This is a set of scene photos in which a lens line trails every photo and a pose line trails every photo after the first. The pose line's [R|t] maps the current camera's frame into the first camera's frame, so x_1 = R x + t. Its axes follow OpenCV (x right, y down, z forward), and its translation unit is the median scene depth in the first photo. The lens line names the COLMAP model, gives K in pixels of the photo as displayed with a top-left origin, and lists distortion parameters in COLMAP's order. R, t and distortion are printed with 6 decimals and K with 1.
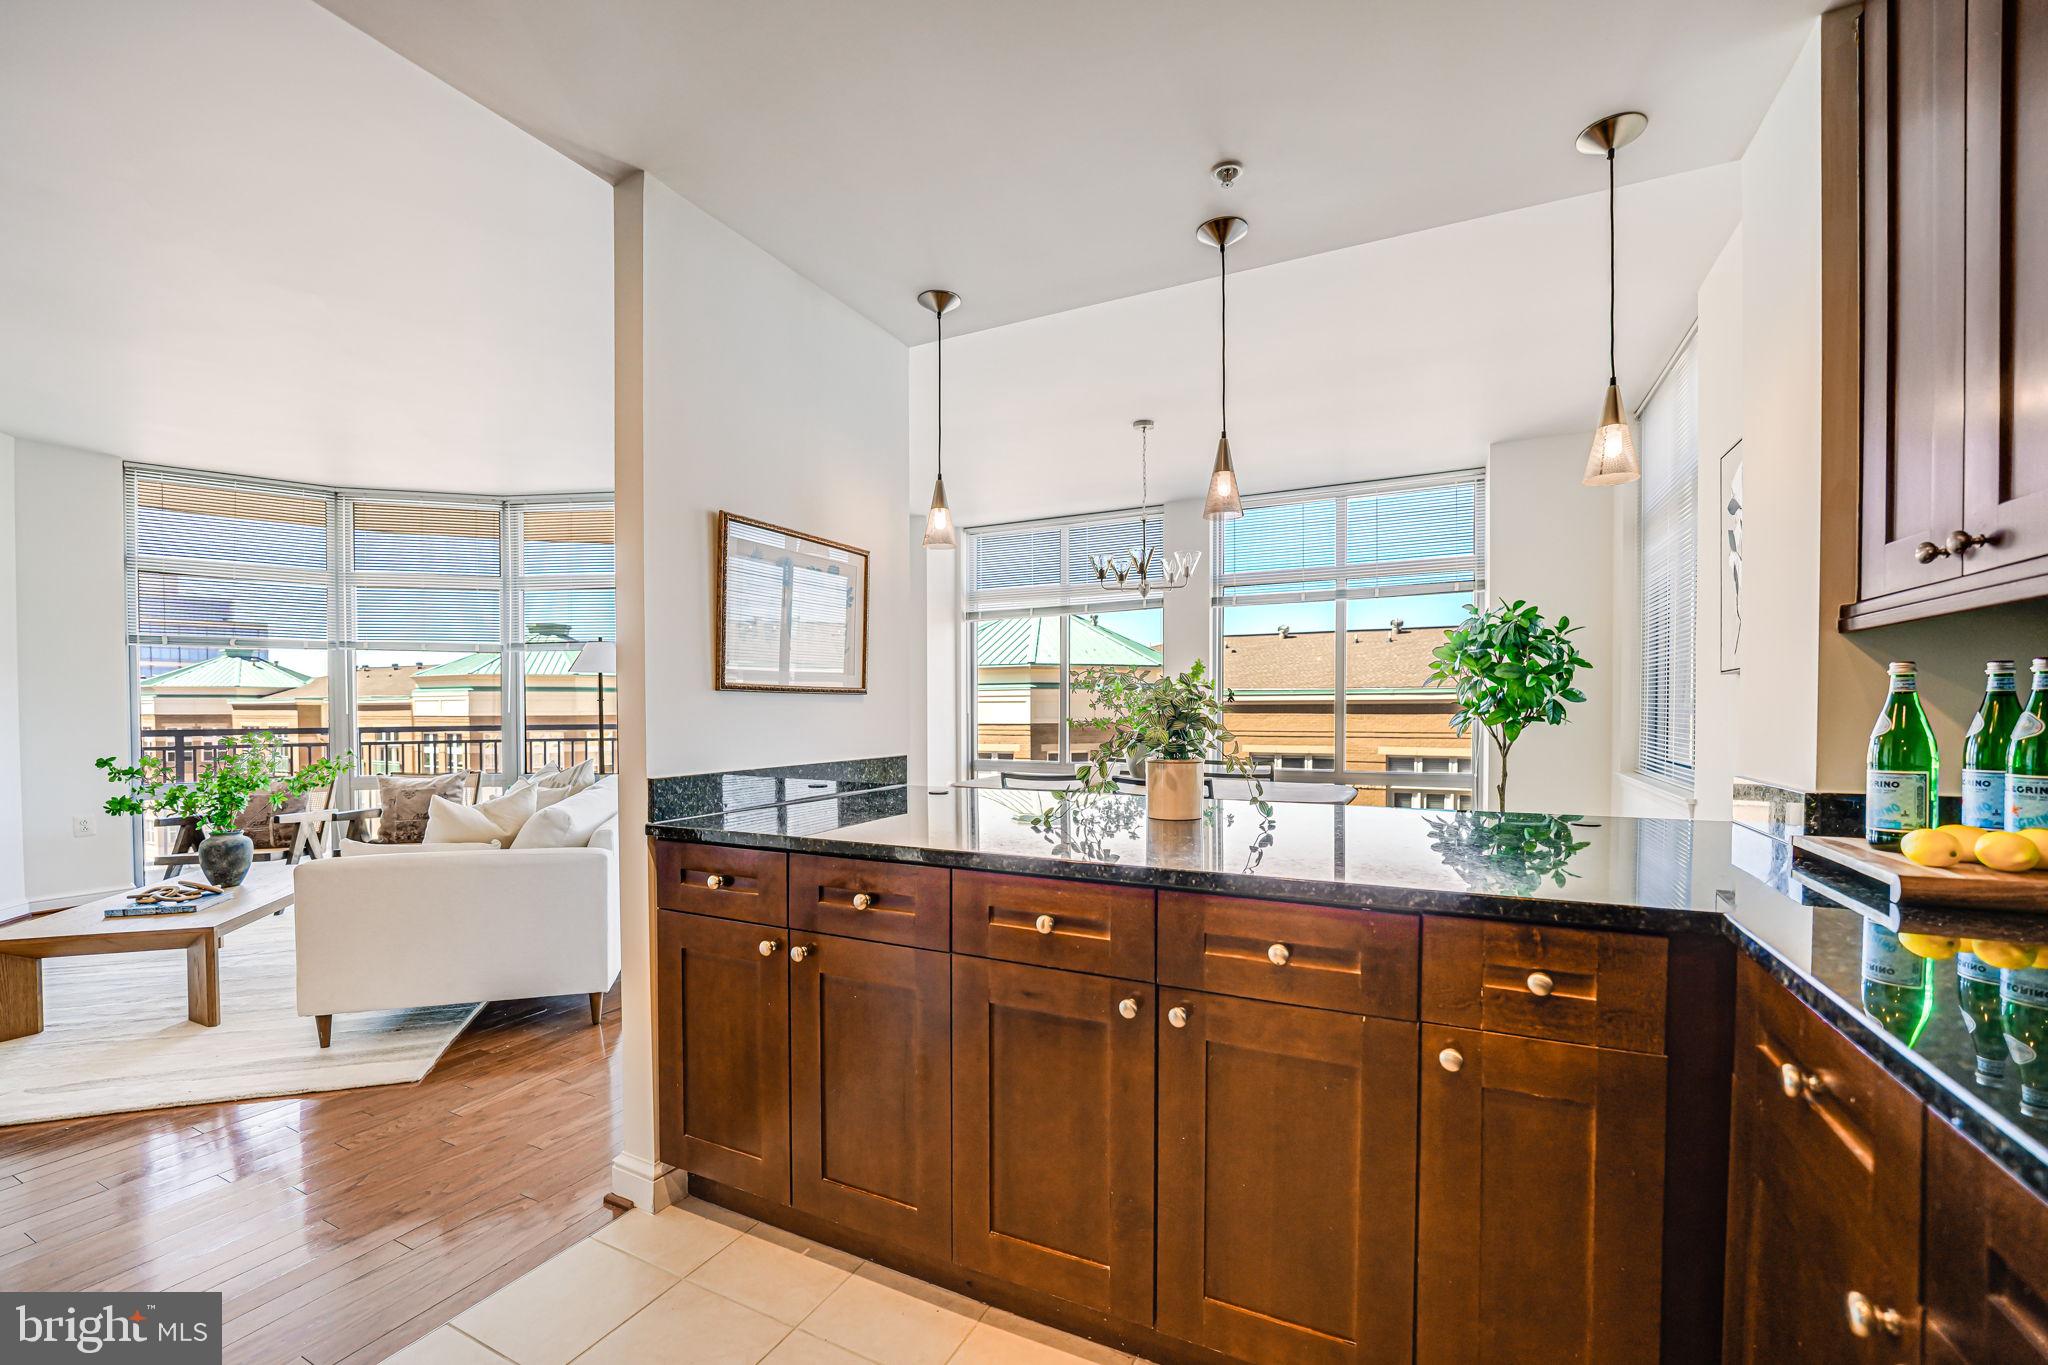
lens RADIAL K [[833.9, 0, 1037.2], [0, 833.9, 725.7], [0, 0, 1]] dist [-0.025137, 0.003758]
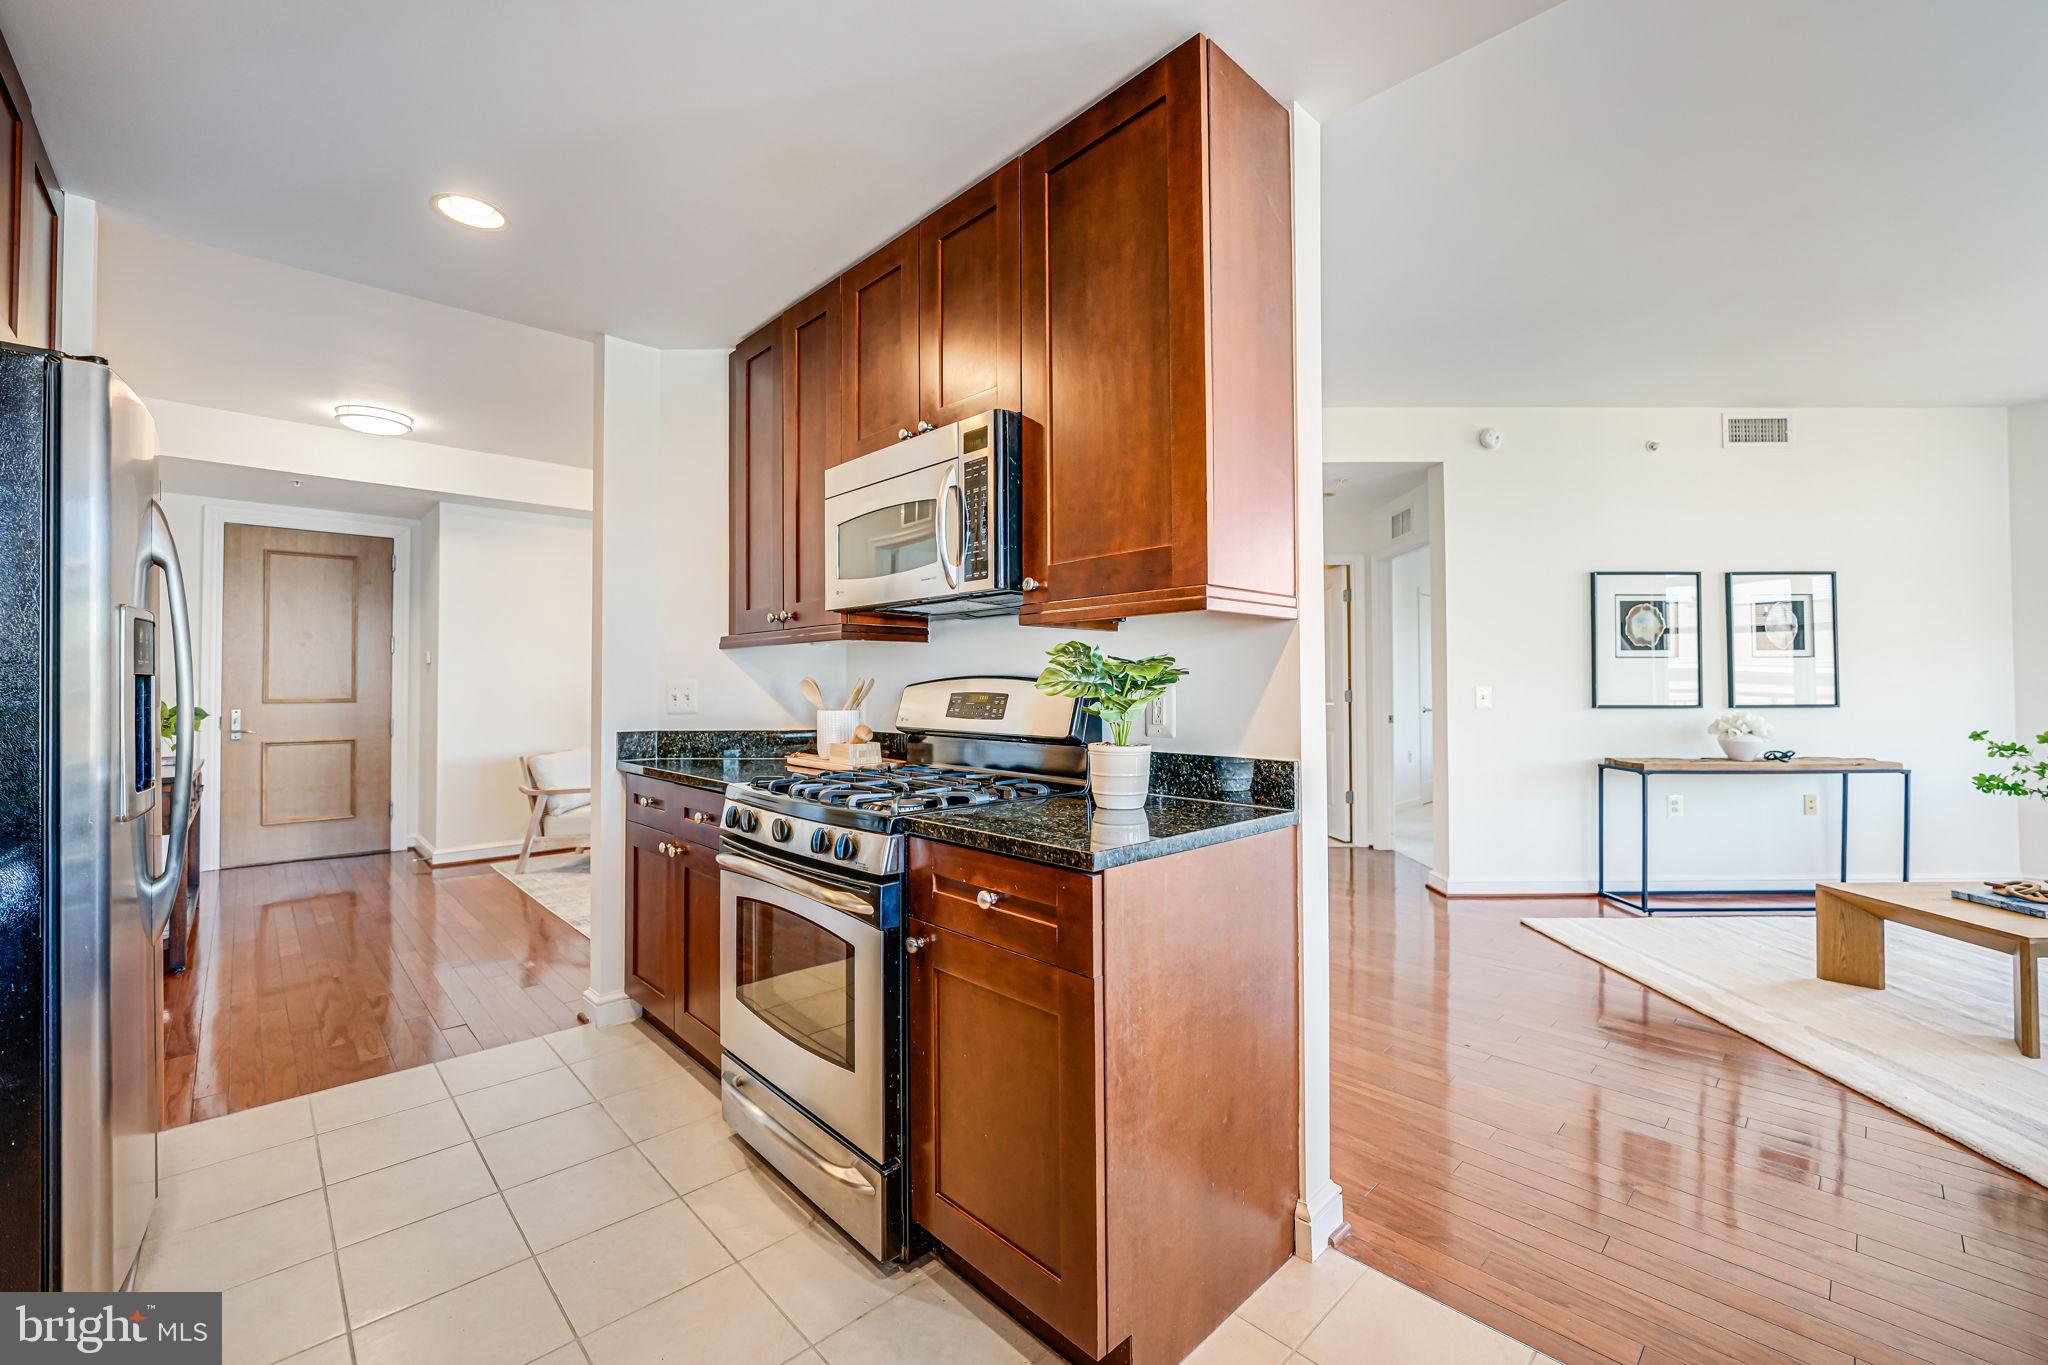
lens RADIAL K [[833.9, 0, 1030.2], [0, 833.9, 673.2], [0, 0, 1]] dist [-0.025137, 0.003758]
pose [[-0.332950, -0.007163, -0.942917, 0.112938], [-0.014225, 0.999896, -0.002573, -0.009530], [0.942837, 0.012556, -0.333017, 0.285510]]
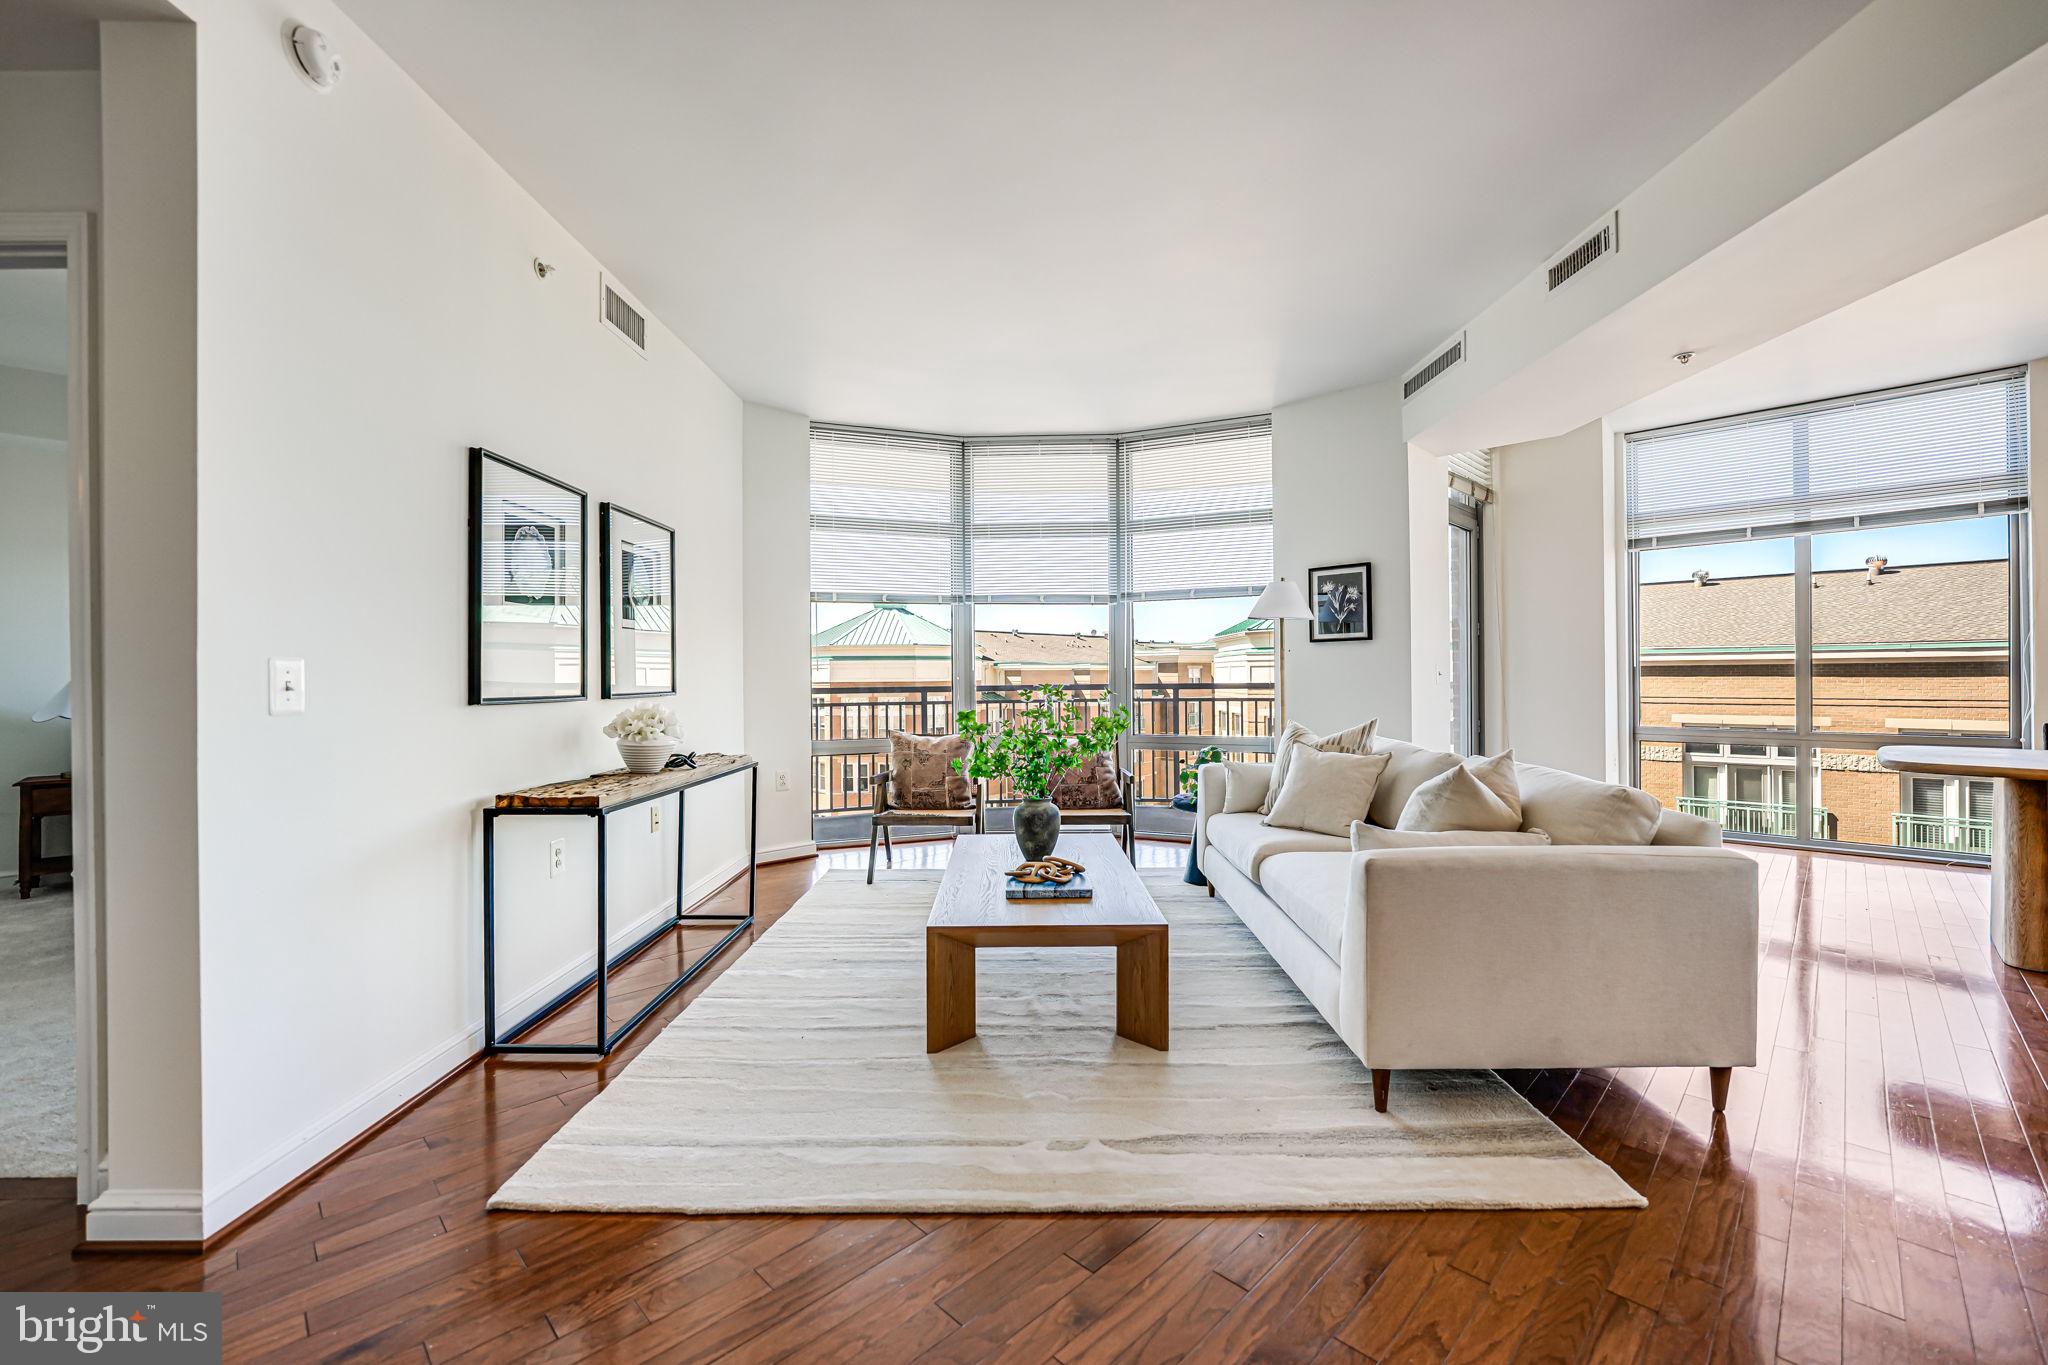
lens RADIAL K [[833.9, 0, 1031.0], [0, 833.9, 675.2], [0, 0, 1]] dist [-0.025137, 0.003758]
pose [[0.946343, -0.004438, -0.323133, -0.821939], [-0.002385, 0.999783, -0.020716, 0.020659], [0.323154, 0.020375, 0.946127, 0.180501]]
